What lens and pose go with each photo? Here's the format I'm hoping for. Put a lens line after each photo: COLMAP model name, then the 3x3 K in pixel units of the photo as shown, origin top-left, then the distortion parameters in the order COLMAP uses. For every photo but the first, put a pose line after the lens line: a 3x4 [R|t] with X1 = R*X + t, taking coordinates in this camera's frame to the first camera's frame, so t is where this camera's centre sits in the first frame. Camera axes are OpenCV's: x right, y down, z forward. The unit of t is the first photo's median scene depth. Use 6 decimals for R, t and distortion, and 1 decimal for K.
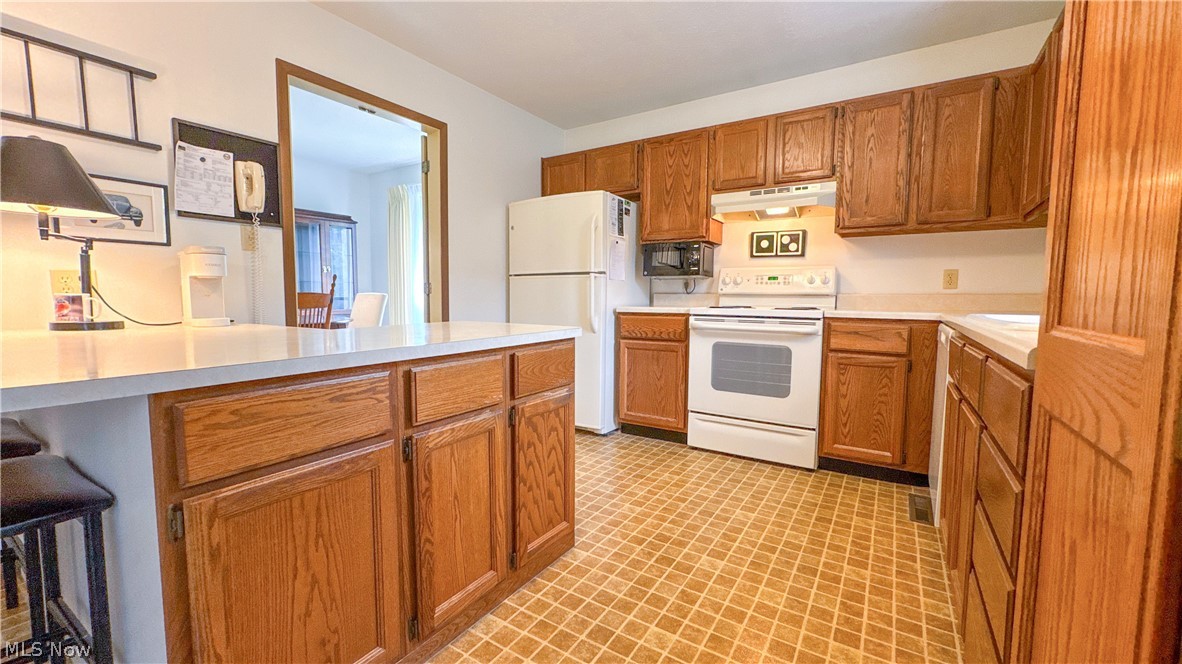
lens RADIAL K [[470.4, 0, 591.0], [0, 470.4, 332.0], [0, 0, 1]] dist [-0.001321, -0.000259]
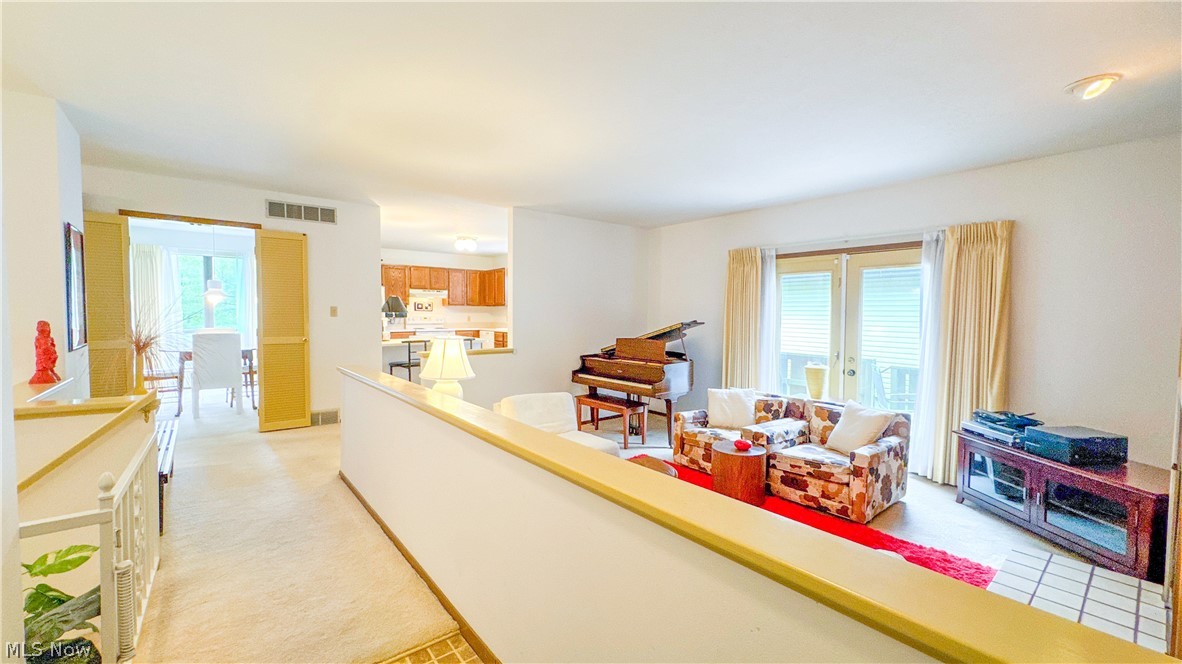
lens RADIAL K [[470.4, 0, 591.0], [0, 470.4, 332.0], [0, 0, 1]] dist [-0.001321, -0.000259]
pose [[0.309225, -0.040862, 0.950111, -2.519857], [0.070804, 0.997293, 0.019847, -0.016094], [-0.948349, 0.061134, 0.311281, -1.078674]]
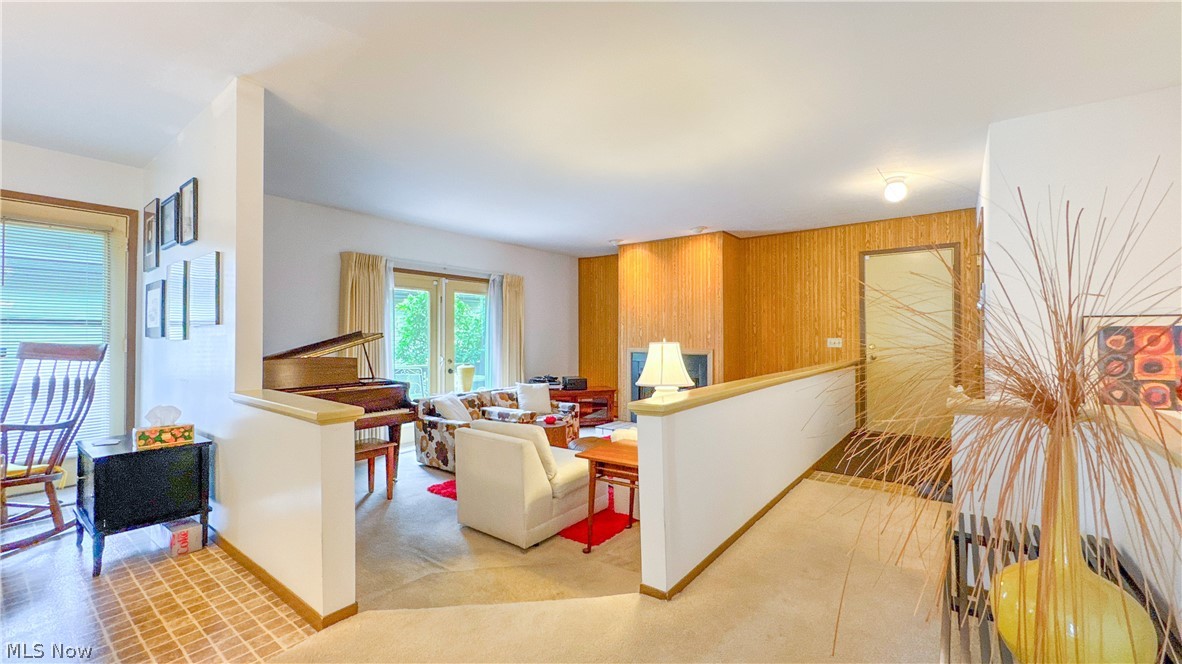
lens RADIAL K [[470.4, 0, 591.0], [0, 470.4, 332.0], [0, 0, 1]] dist [-0.001321, -0.000259]
pose [[-0.994443, 0.001599, 0.105267, -1.476586], [0.008350, 0.997932, 0.063729, -0.087476], [-0.104947, 0.064254, -0.992400, 0.700663]]
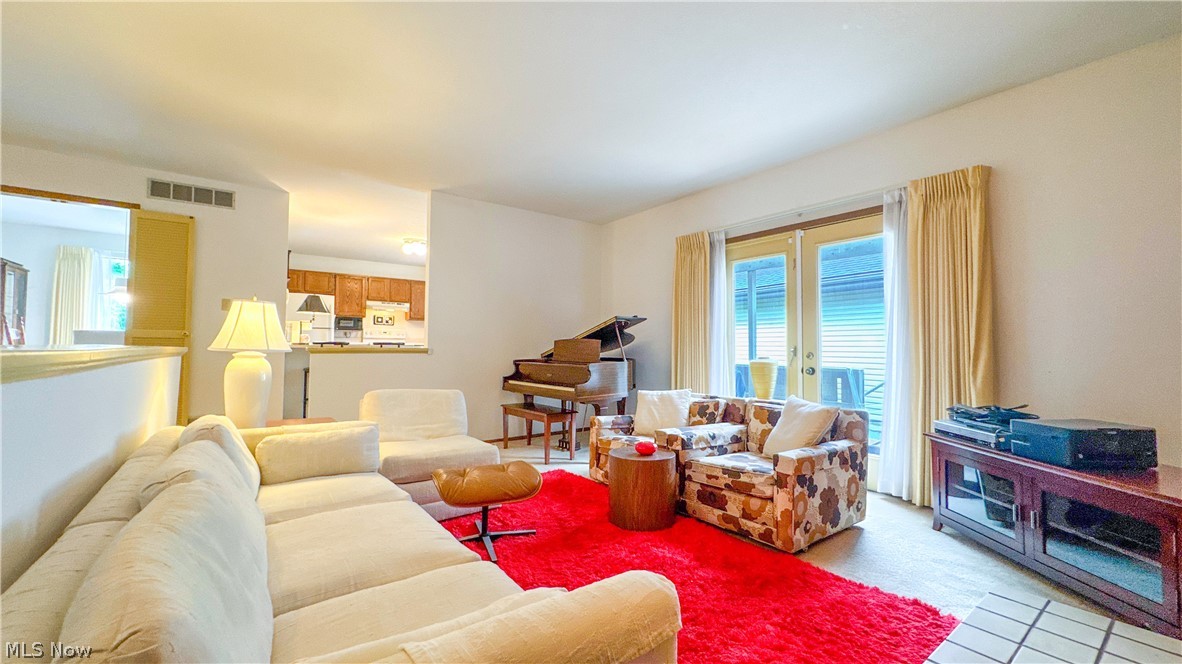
lens RADIAL K [[470.4, 0, 591.0], [0, 470.4, 332.0], [0, 0, 1]] dist [-0.001321, -0.000259]
pose [[0.347779, 0.031527, 0.937046, -2.156606], [0.068783, 0.995883, -0.059035, 0.156876], [-0.935050, 0.084984, 0.344178, -1.318679]]
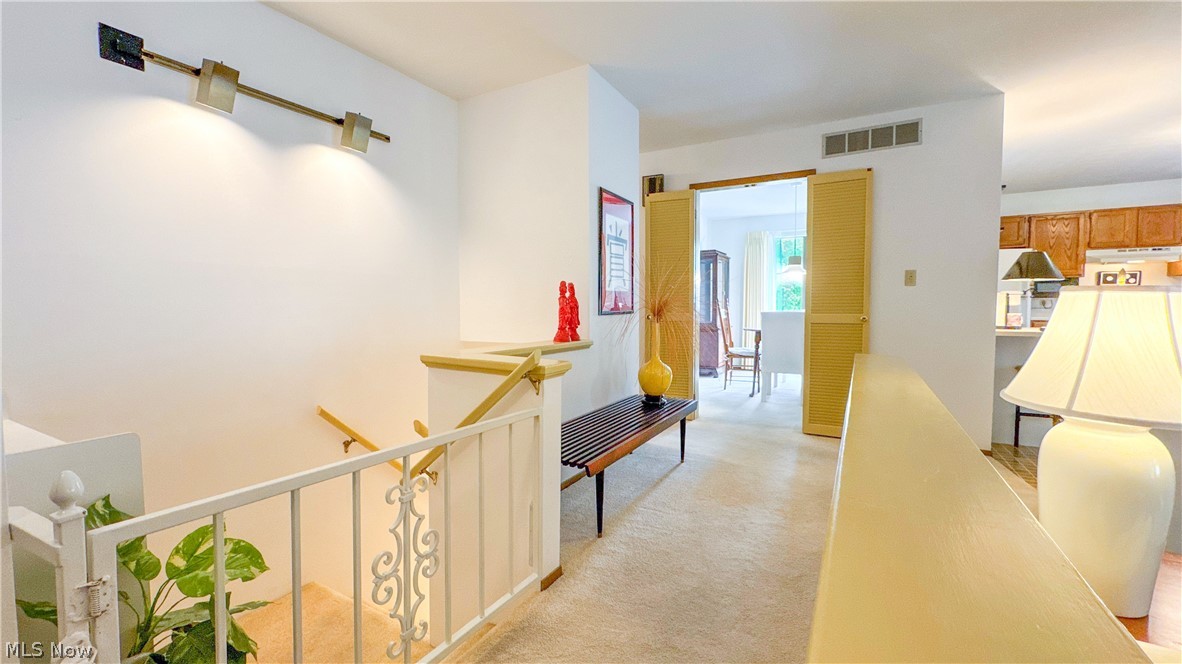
lens RADIAL K [[483.9, 0, 591.0], [0, 483.9, 332.0], [0, 0, 1]] dist [-0.002206, -0.000133]
pose [[0.997921, -0.009864, 0.063685, -1.963431], [0.011686, 0.999531, -0.028294, 0.037396], [-0.063376, 0.028979, 0.997569, -0.735570]]
